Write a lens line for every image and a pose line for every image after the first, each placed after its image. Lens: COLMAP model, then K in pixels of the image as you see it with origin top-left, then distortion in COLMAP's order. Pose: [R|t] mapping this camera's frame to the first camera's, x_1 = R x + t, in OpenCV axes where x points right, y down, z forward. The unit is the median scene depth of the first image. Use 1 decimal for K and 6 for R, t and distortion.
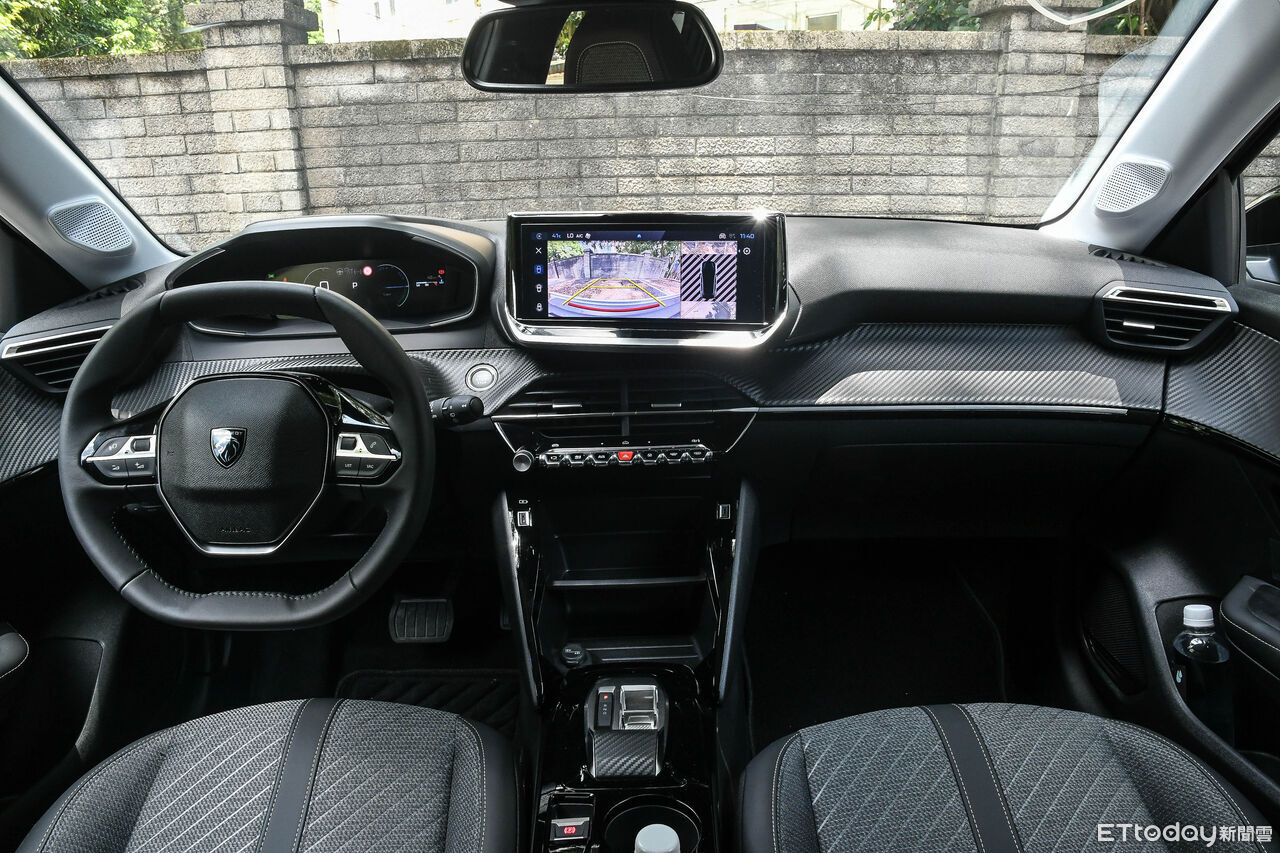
lens RADIAL K [[886.4, 0, 640.6], [0, 886.4, 442.1], [0, 0, 1]] dist [-0.138132, 0.065244]
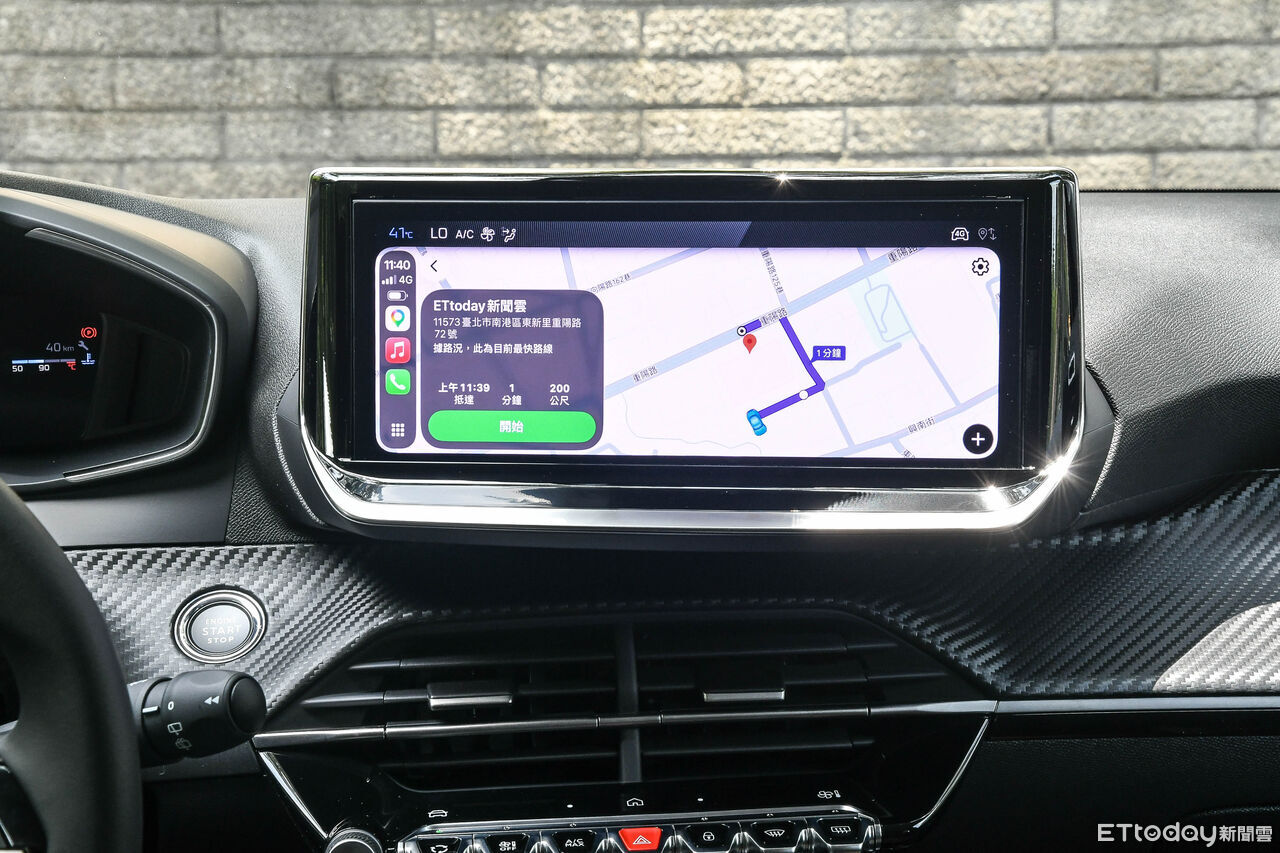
lens RADIAL K [[2361.3, 0, 640.0], [0, 2361.3, 426.5], [0, 0, 1]] dist [0.285356, 0.278936]
pose [[0.996639, -0.001923, 0.081896, -0.092044], [0.015418, 0.986263, -0.164460, 0.008830], [-0.080455, 0.165170, 0.982978, 0.028119]]
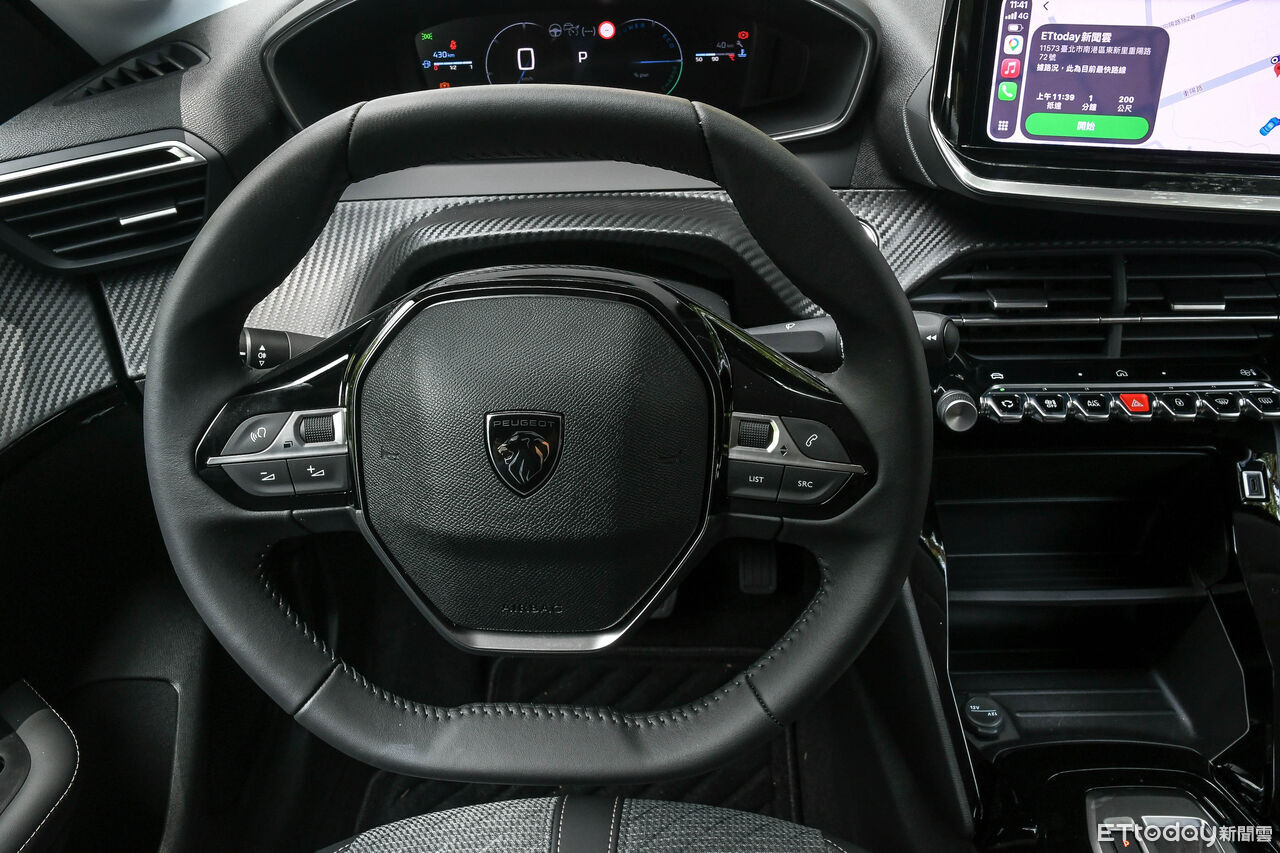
lens RADIAL K [[1078.3, 0, 614.6], [0, 1078.3, 428.7], [0, 0, 1]] dist [-0.064319, 0.055815]
pose [[0.999088, 0.020024, -0.037724, -0.307130], [-0.011774, 0.978184, 0.207407, -0.099884], [0.041054, -0.206773, 0.977527, 0.315606]]
